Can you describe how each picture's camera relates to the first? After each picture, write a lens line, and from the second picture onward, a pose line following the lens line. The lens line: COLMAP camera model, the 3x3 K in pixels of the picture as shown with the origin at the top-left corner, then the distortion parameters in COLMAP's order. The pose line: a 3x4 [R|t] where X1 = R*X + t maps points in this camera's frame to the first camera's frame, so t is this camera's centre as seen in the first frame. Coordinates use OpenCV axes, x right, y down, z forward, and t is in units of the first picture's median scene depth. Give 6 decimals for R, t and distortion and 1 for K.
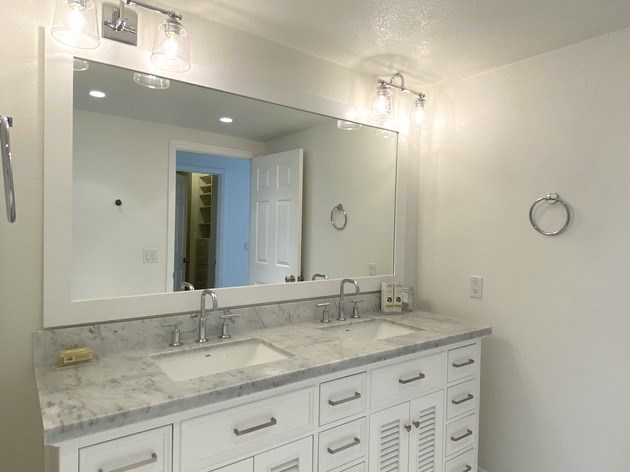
lens RADIAL K [[402.8, 0, 315.0], [0, 402.8, 236.0], [0, 0, 1]] dist [0.033923, -0.002533]
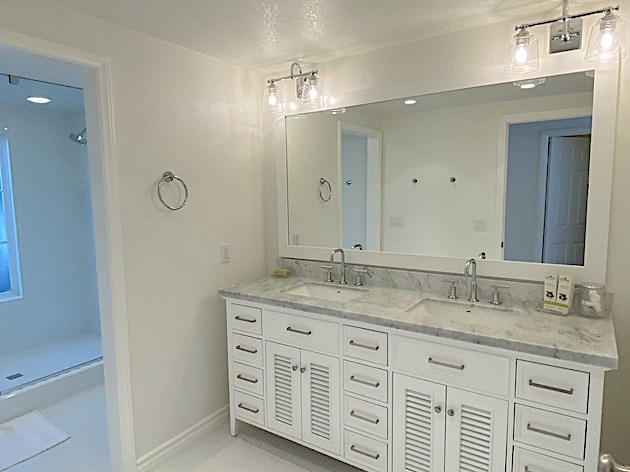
lens RADIAL K [[402.8, 0, 315.0], [0, 402.8, 236.0], [0, 0, 1]] dist [0.033923, -0.002533]
pose [[0.356014, 0.079451, -0.931097, 0.992340], [0.001735, 0.996321, 0.085680, -0.037354], [0.934479, -0.032119, 0.354567, 0.363148]]
